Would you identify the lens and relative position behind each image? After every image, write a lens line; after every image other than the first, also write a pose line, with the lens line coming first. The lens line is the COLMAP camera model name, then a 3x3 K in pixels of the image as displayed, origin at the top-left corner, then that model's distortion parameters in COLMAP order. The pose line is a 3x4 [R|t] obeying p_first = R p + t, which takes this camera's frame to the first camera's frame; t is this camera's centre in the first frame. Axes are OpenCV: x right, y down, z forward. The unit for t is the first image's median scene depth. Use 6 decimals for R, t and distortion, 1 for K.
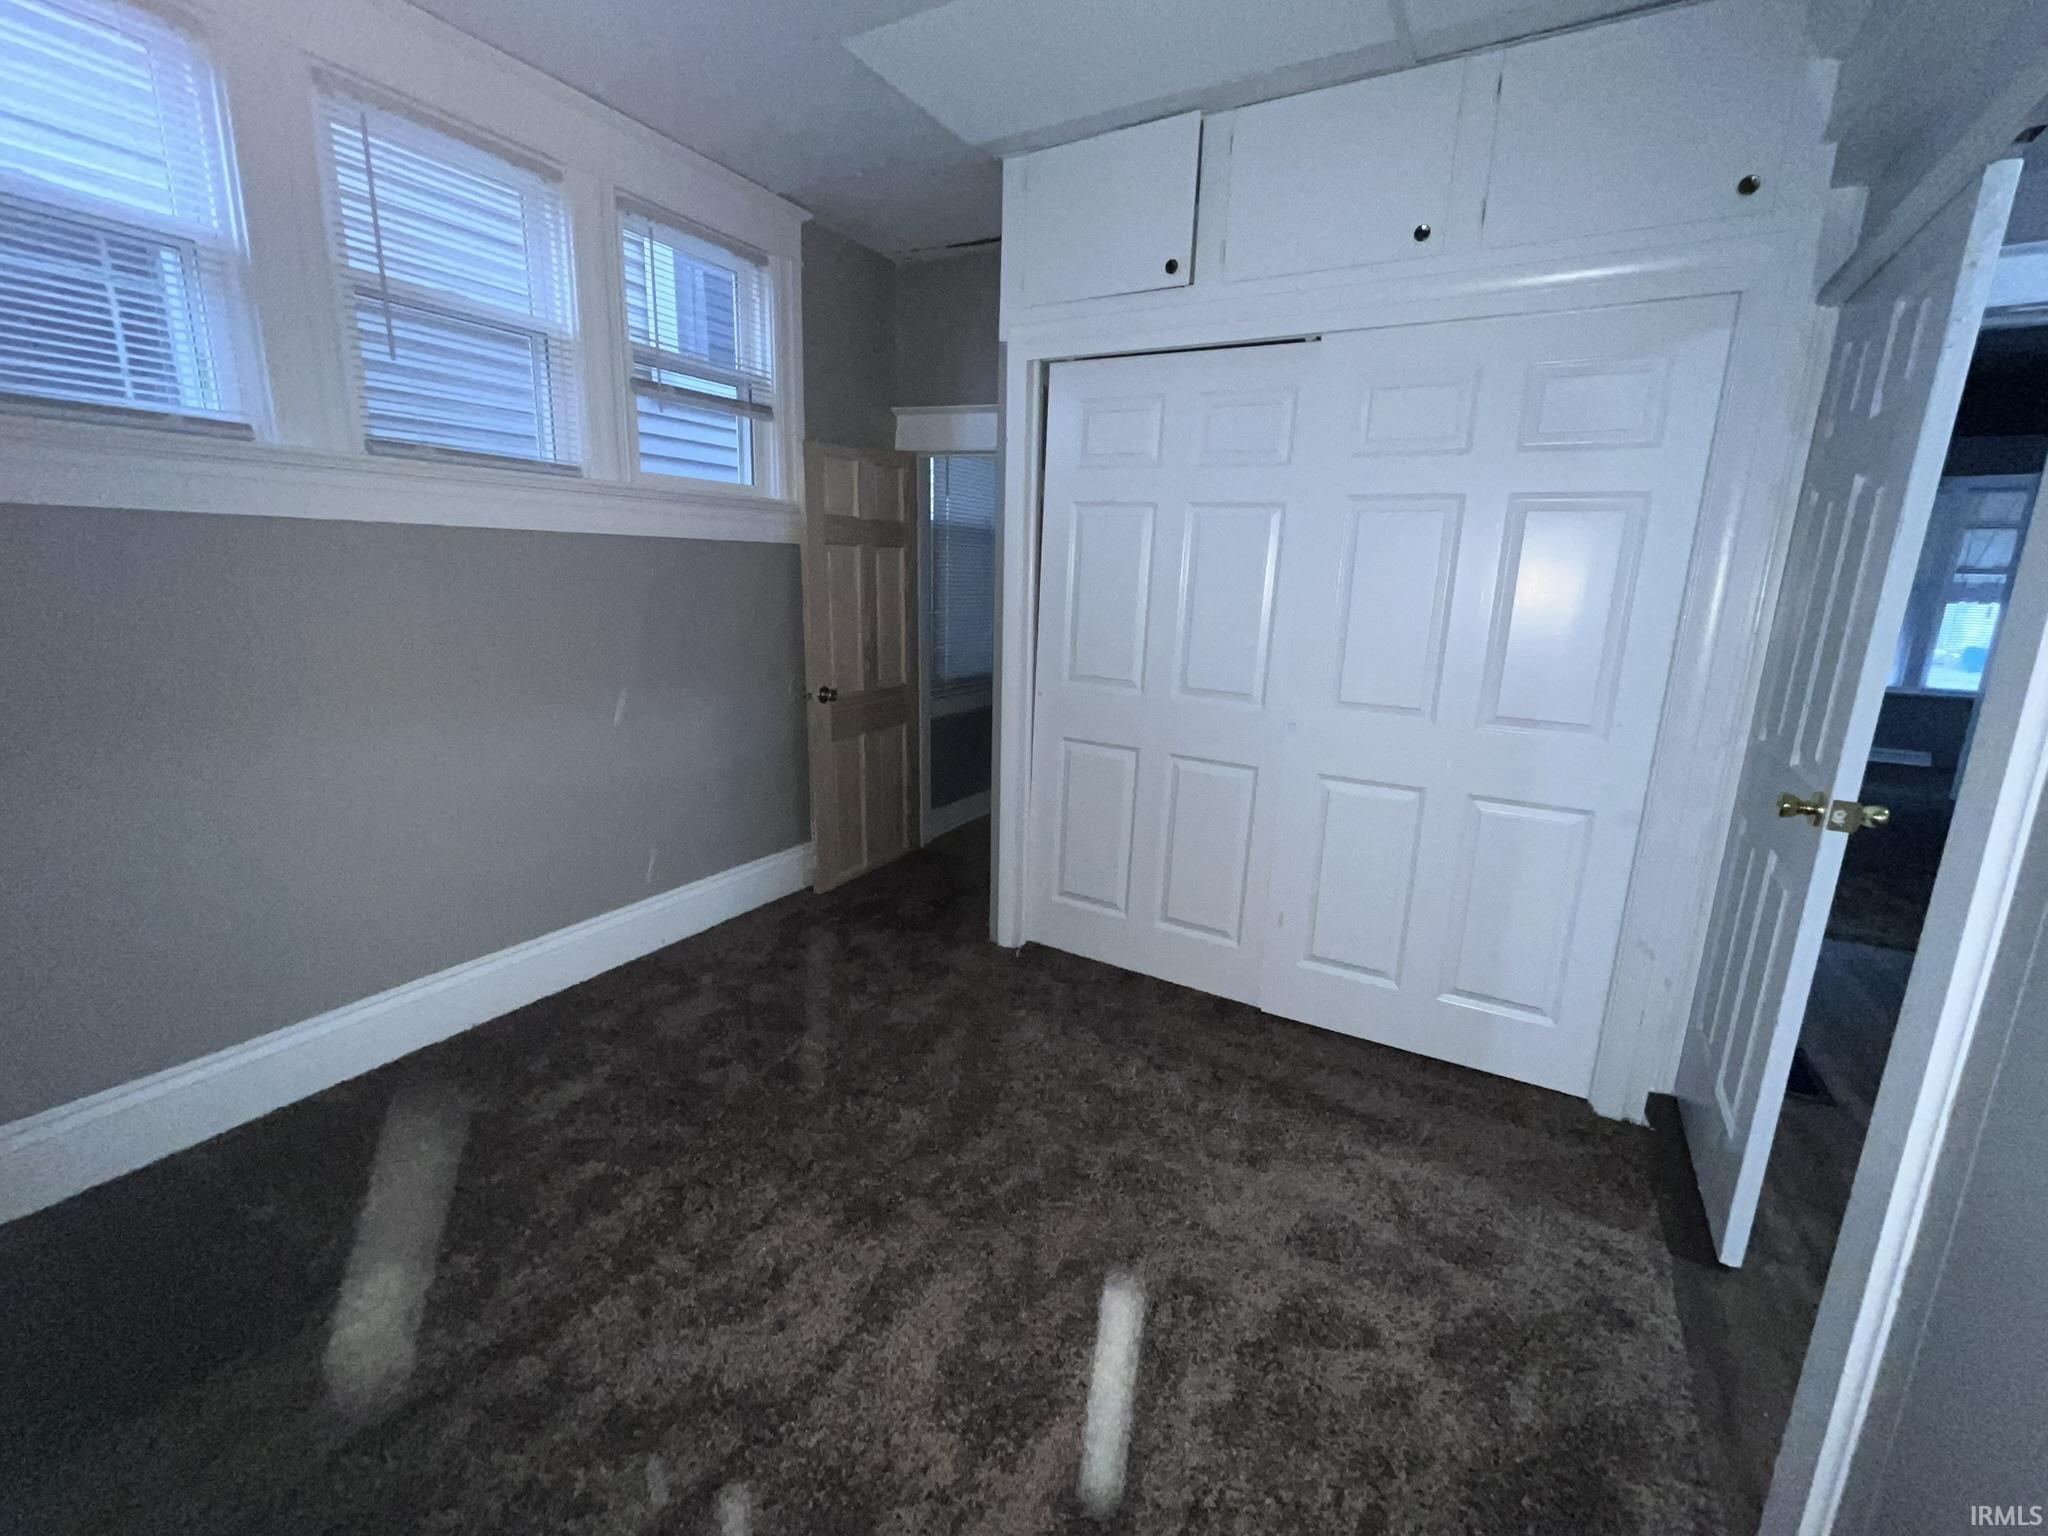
lens RADIAL K [[873.2, 0, 1028.7], [0, 873.2, 765.4], [0, 0, 1]] dist [0.002011, -0.000606]
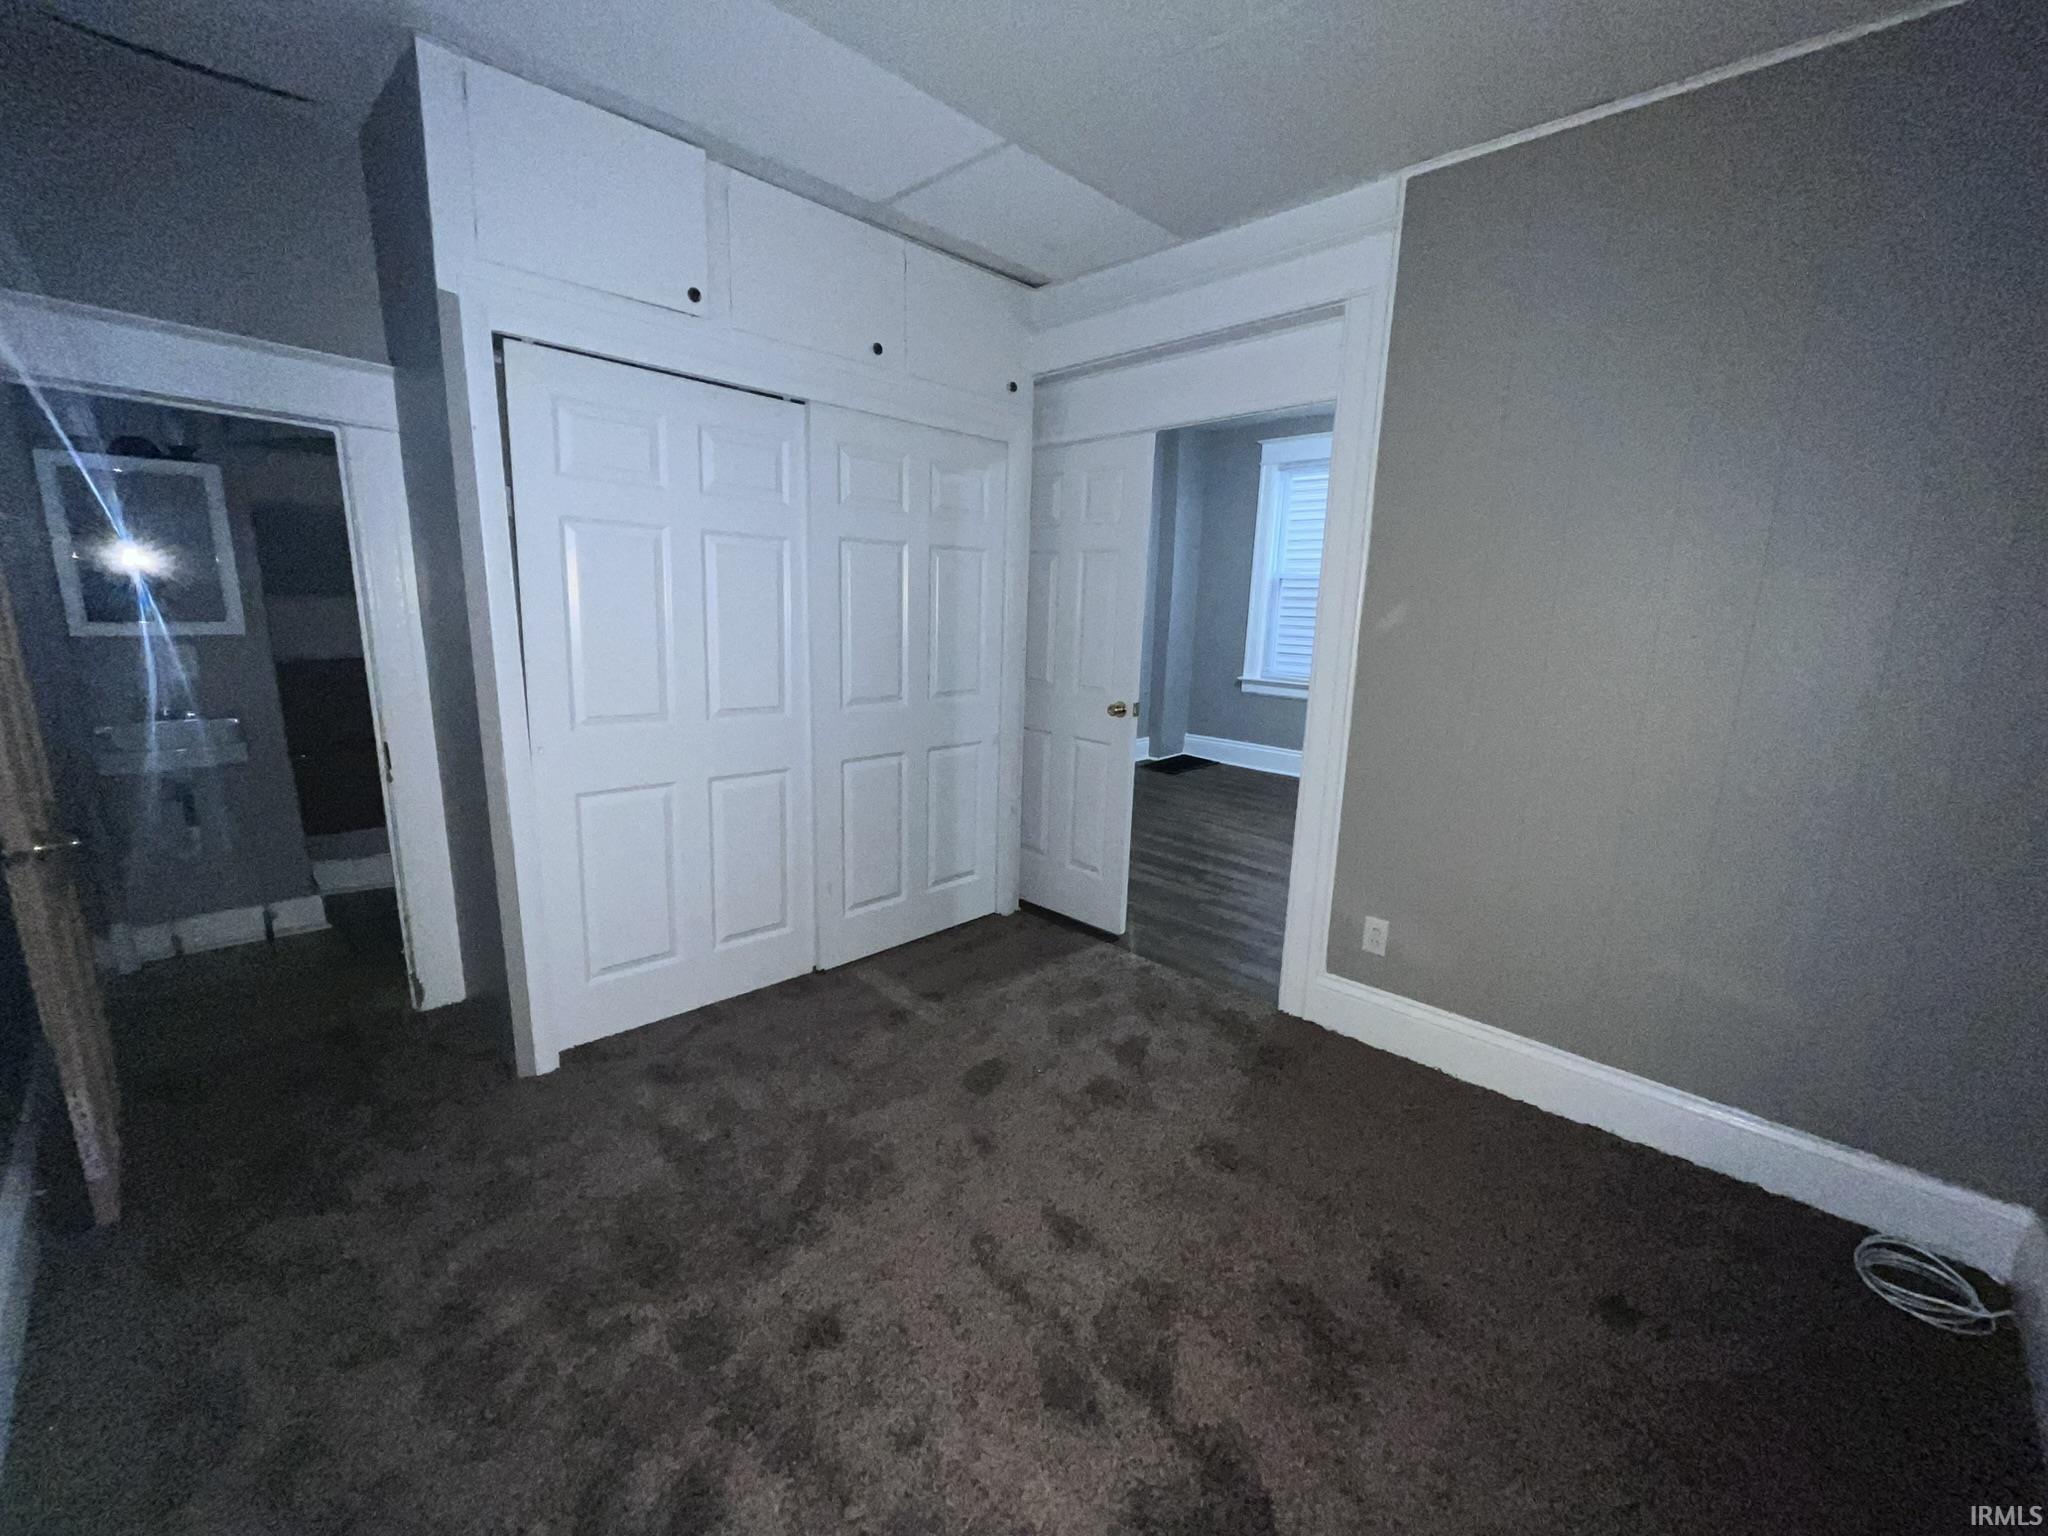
lens RADIAL K [[832.1, 0, 1027.4], [0, 832.1, 775.3], [0, 0, 1]] dist [-0.001838, 0.000263]
pose [[0.247013, -0.224041, 0.942757, -0.802767], [0.190768, 0.965108, 0.179369, -0.146705], [-0.950049, 0.135542, 0.281134, 0.472876]]
